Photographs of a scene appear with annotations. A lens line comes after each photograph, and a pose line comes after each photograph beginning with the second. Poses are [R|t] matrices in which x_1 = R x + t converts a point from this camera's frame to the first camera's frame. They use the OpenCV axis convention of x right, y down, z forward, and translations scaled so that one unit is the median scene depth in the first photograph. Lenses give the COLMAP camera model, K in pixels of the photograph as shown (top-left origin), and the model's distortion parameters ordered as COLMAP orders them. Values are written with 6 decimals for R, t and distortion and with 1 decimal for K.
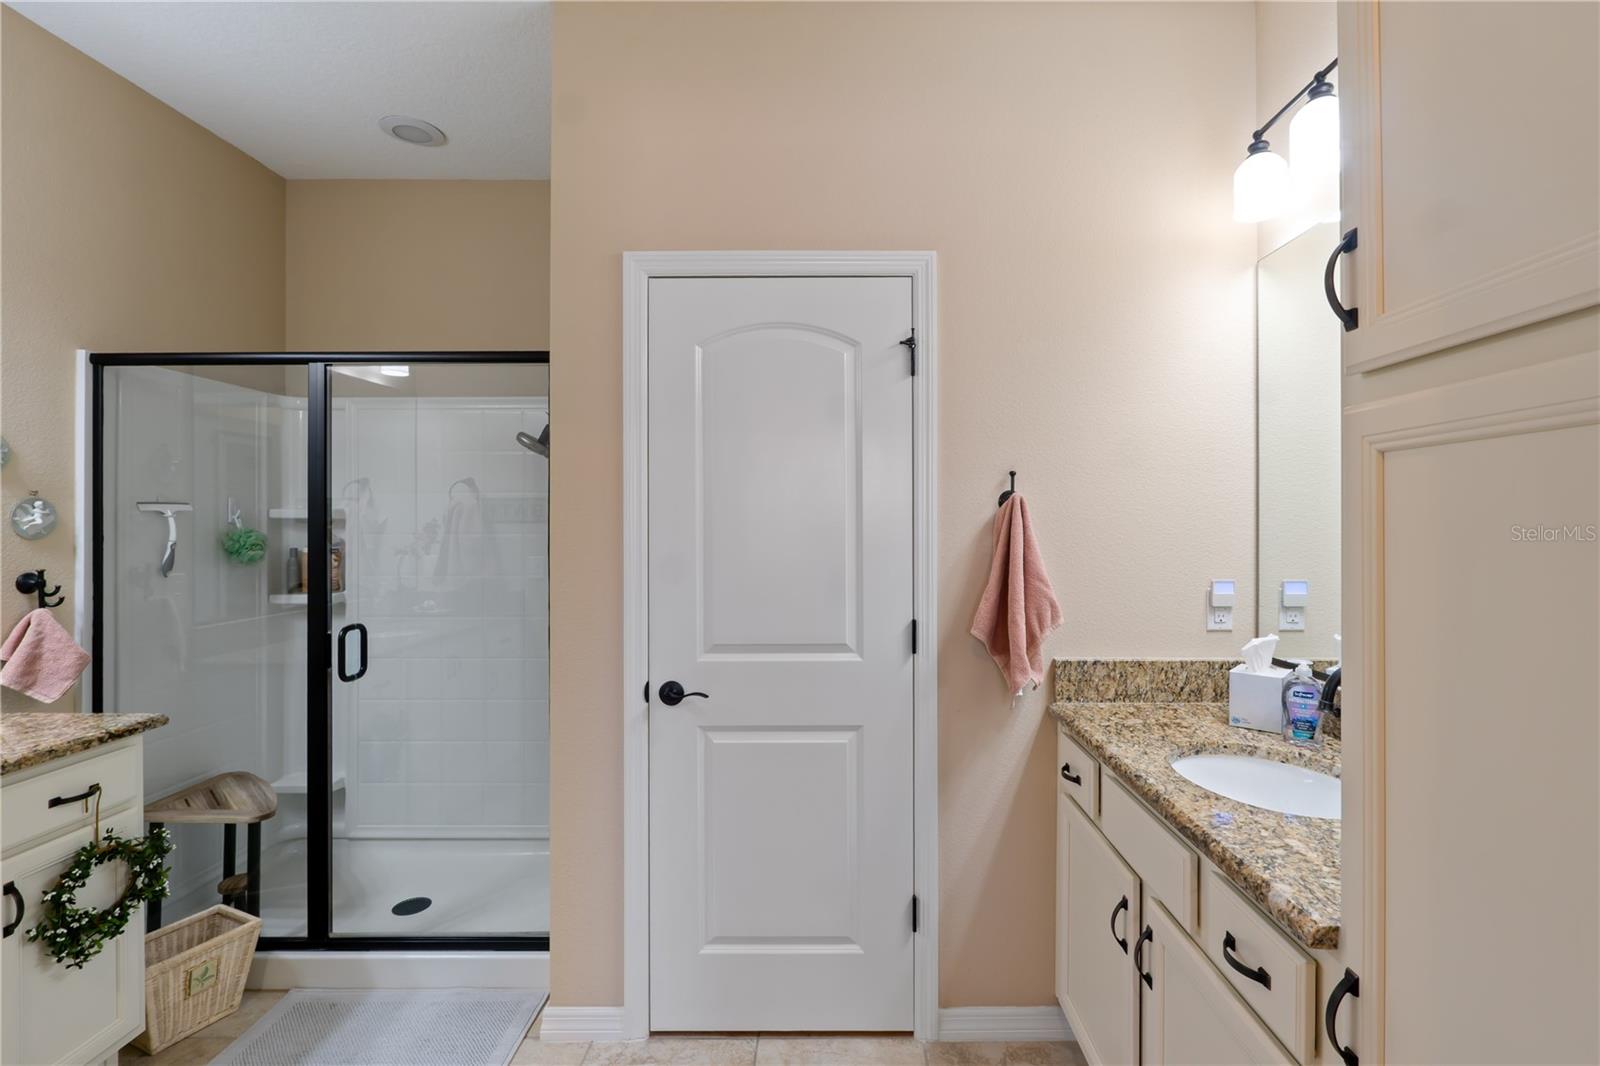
lens RADIAL K [[741.4, 0, 804.4], [0, 741.4, 524.3], [0, 0, 1]] dist [-0.006082, -0.000848]
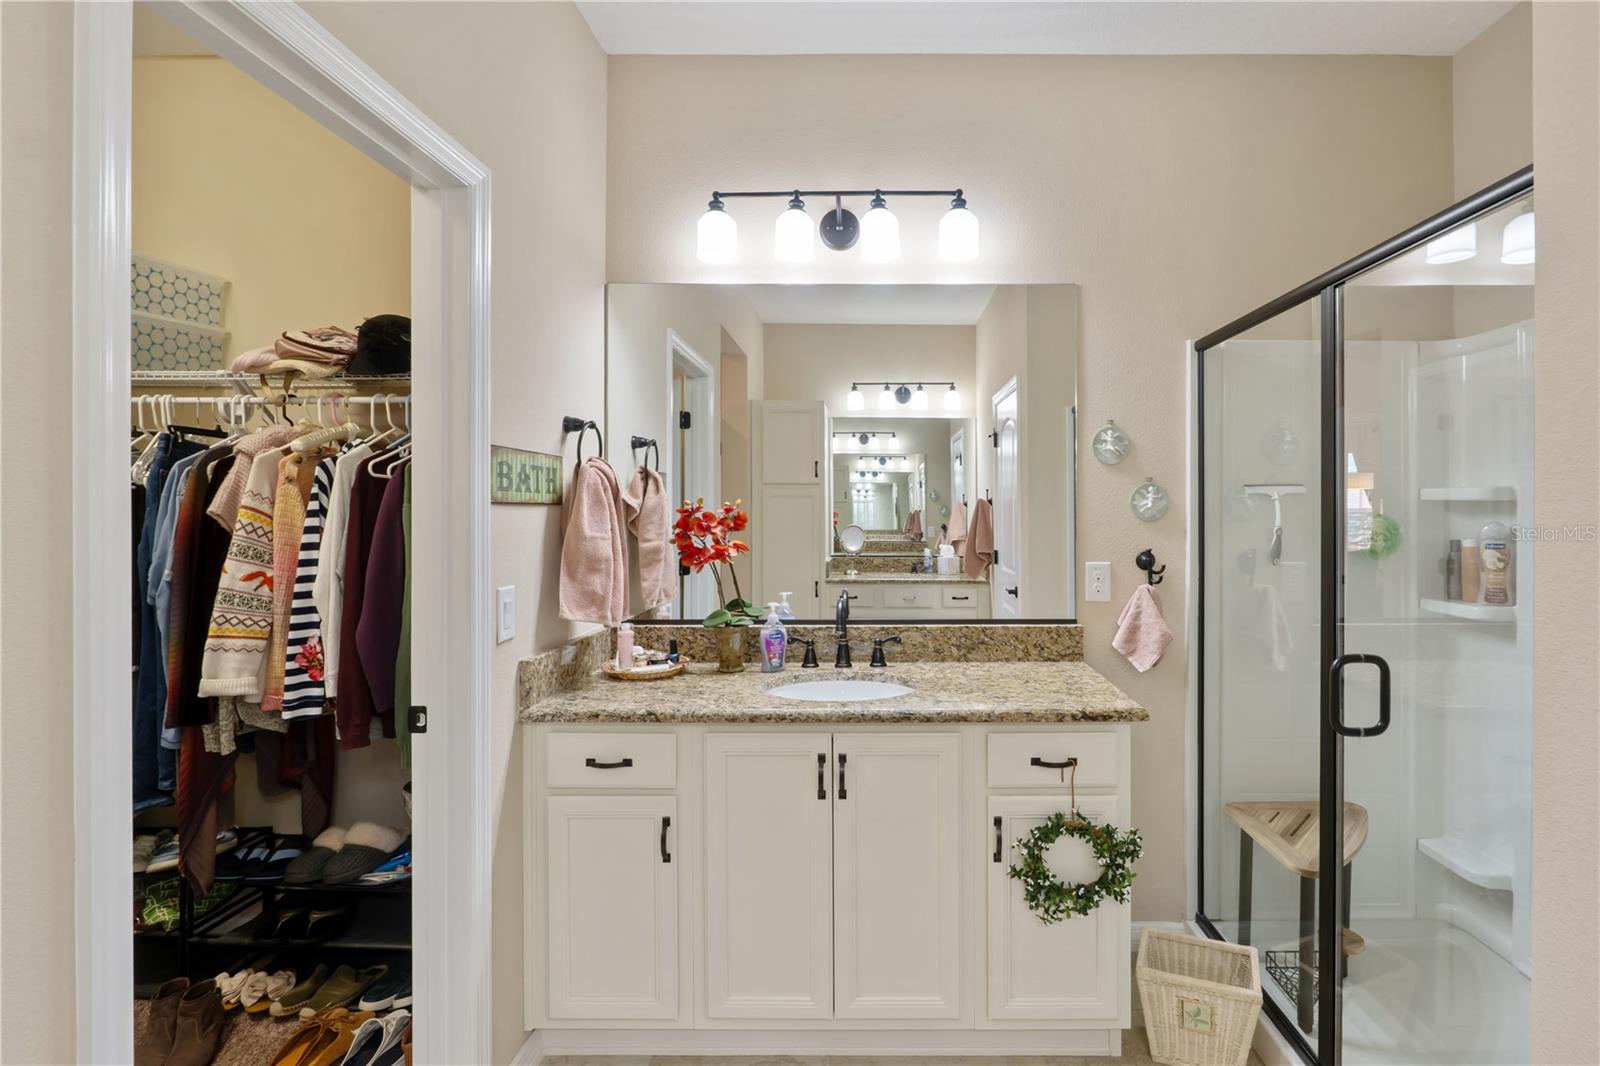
lens RADIAL K [[767.5, 0, 906.0], [0, 767.5, 507.2], [0, 0, 1]] dist [-0.003299, -0.000559]
pose [[0.043520, 0.003707, -0.999046, 0.090446], [-0.001573, 0.999992, 0.003642, -0.004294], [0.999051, 0.001413, 0.043525, 0.597509]]
